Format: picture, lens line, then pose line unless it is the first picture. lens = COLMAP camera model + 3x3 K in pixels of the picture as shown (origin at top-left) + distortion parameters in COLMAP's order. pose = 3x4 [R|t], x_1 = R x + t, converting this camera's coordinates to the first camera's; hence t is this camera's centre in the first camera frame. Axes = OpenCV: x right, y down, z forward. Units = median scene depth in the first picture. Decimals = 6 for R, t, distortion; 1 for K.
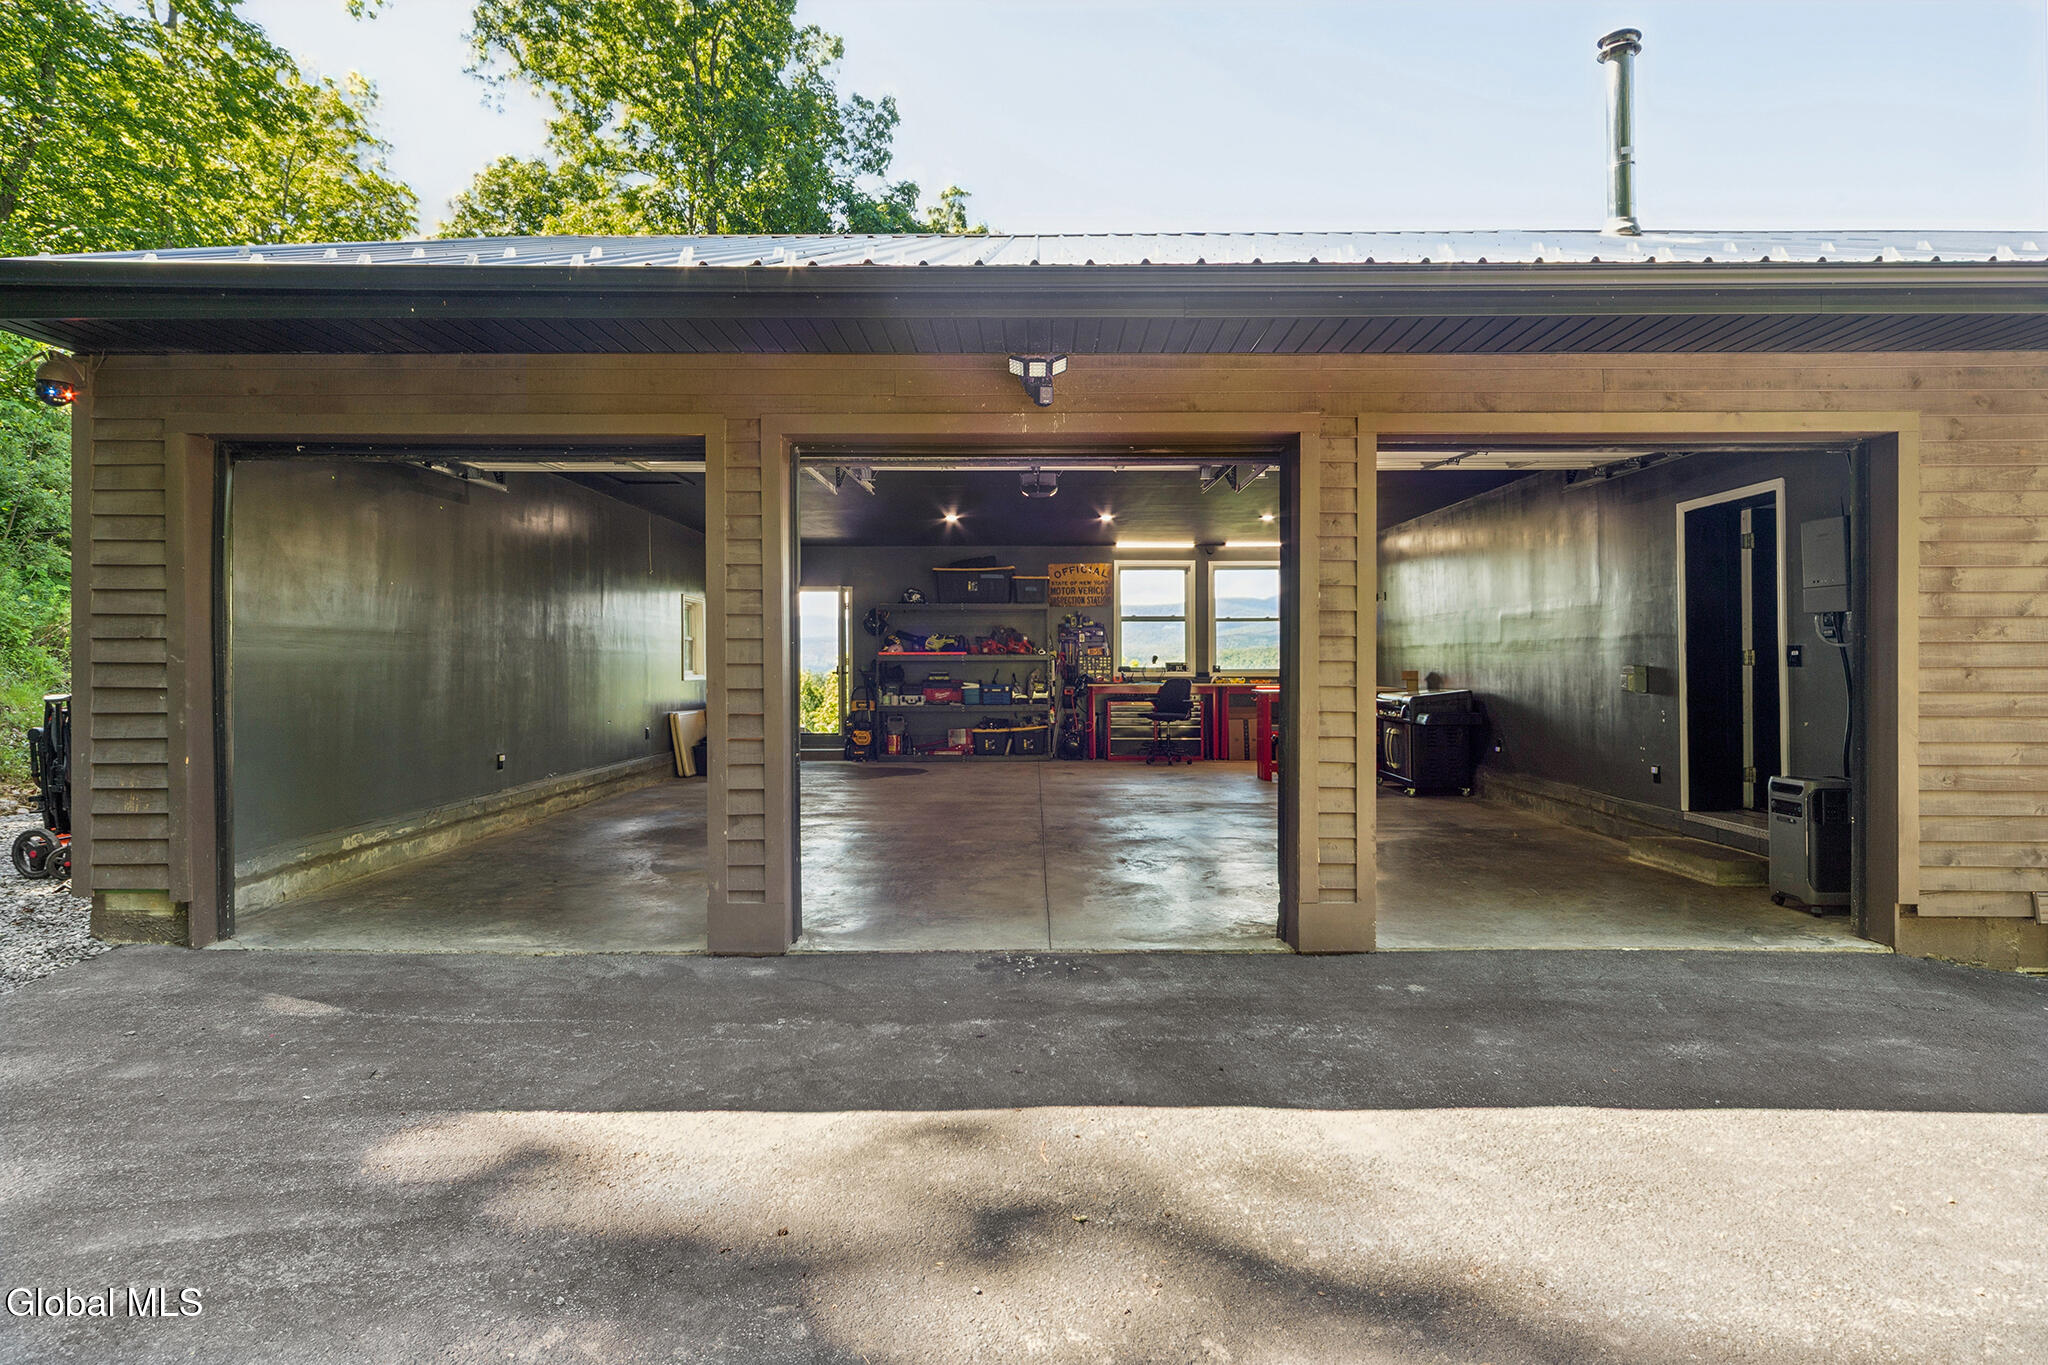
lens RADIAL K [[1100.1, 0, 1024.9], [0, 1100.1, 668.9], [0, 0, 1]] dist [0.000528, -0.000418]
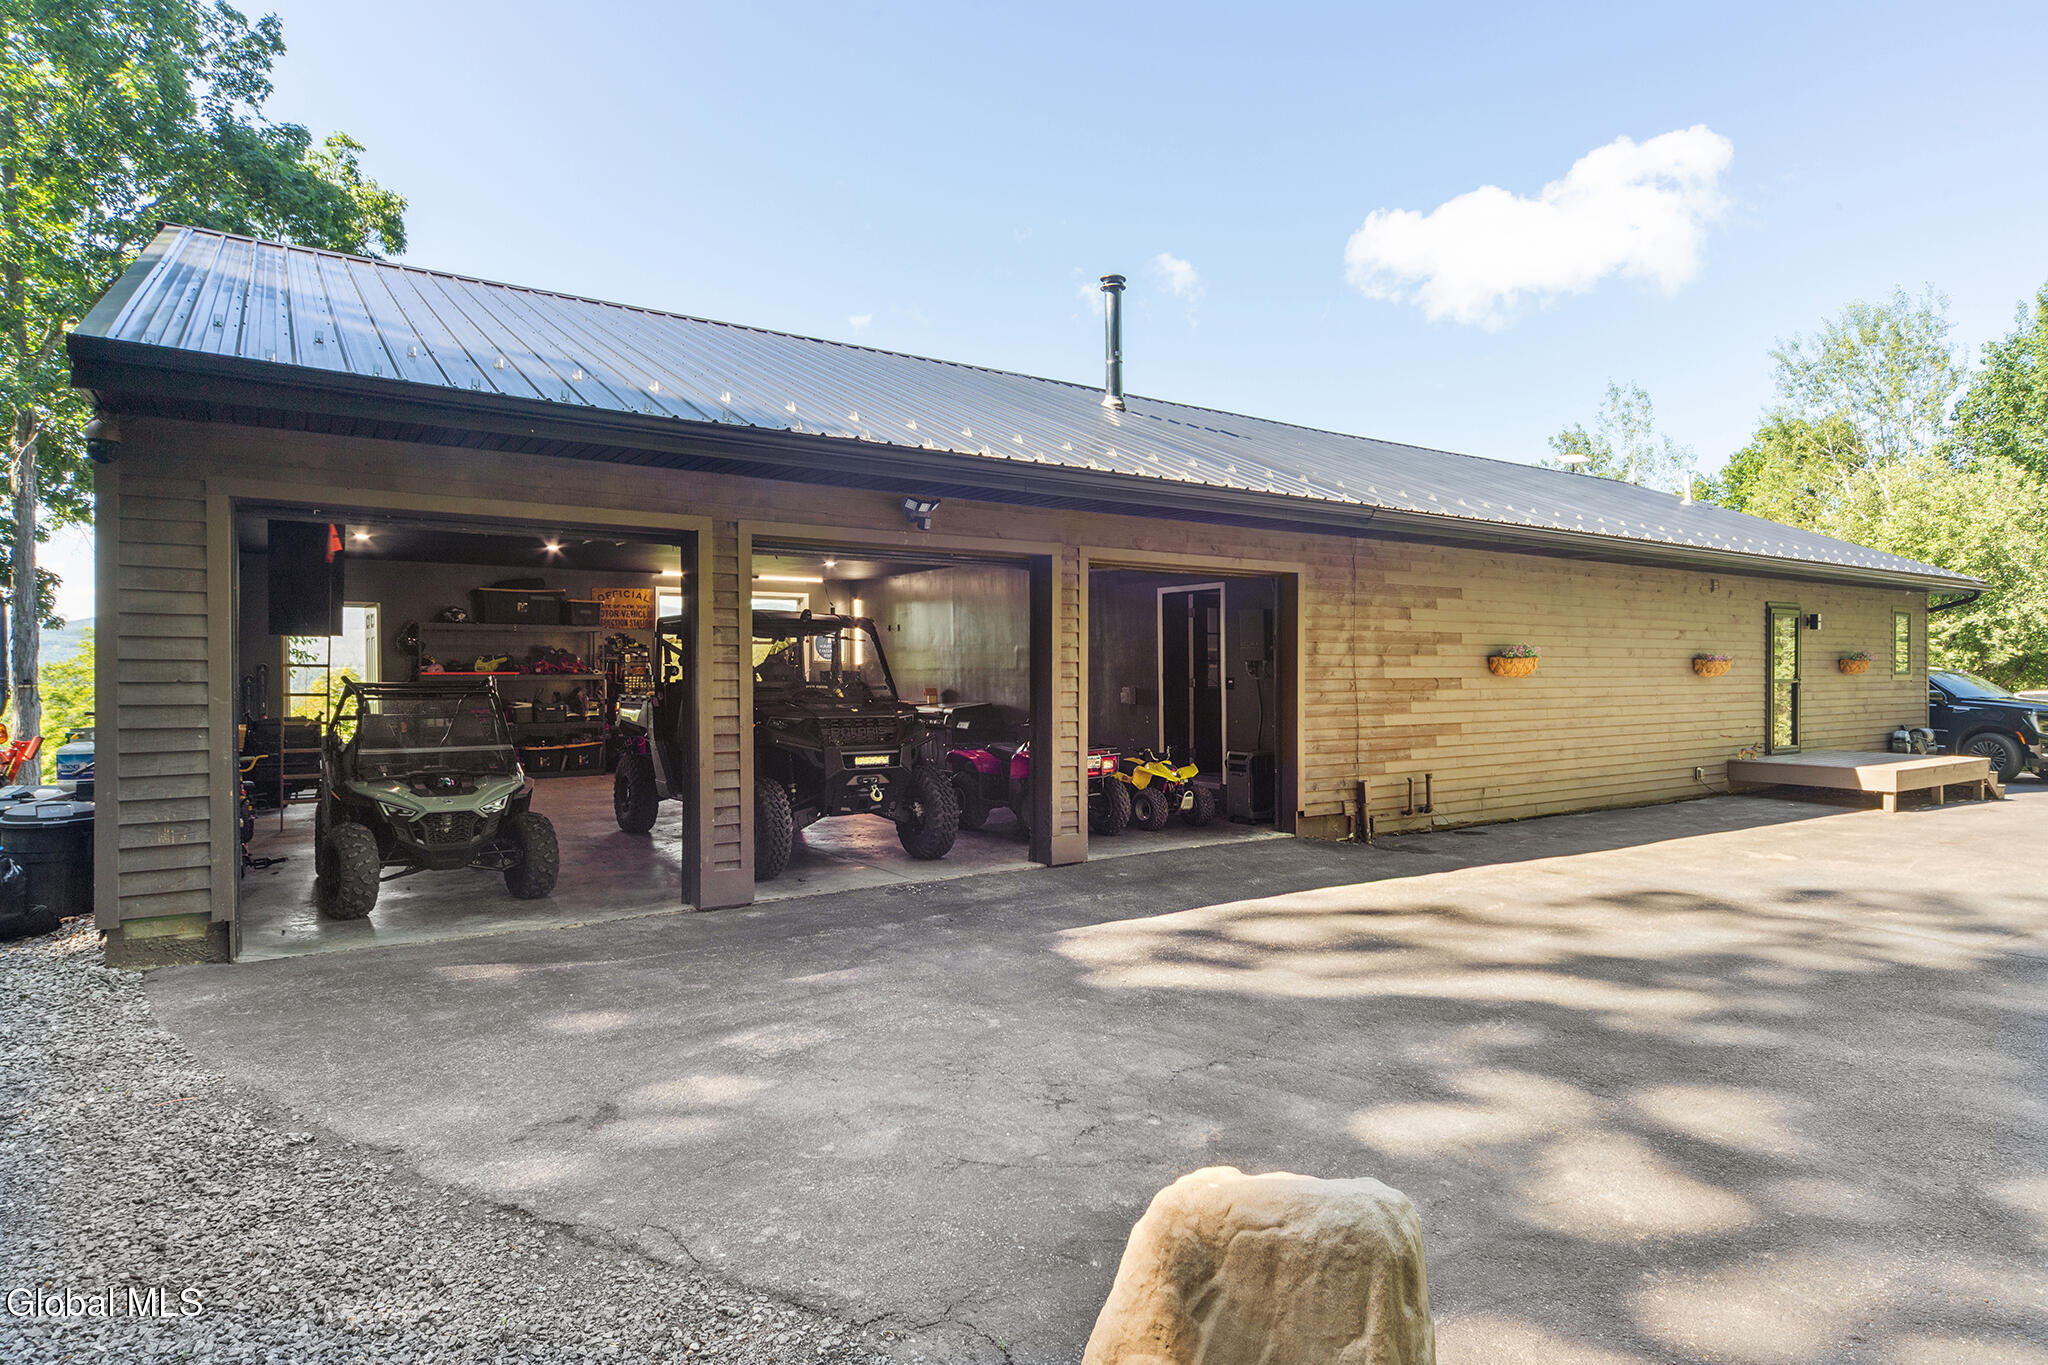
lens RADIAL K [[1187.5, 0, 1024.0], [0, 1187.5, 682.5], [0, 0, 1]] dist [0.003694, 0.001687]
pose [[0.814617, -0.006593, 0.579961, -0.802893], [0.002431, 0.999965, 0.007953, -0.034495], [-0.579994, -0.005068, 0.814605, -0.431013]]
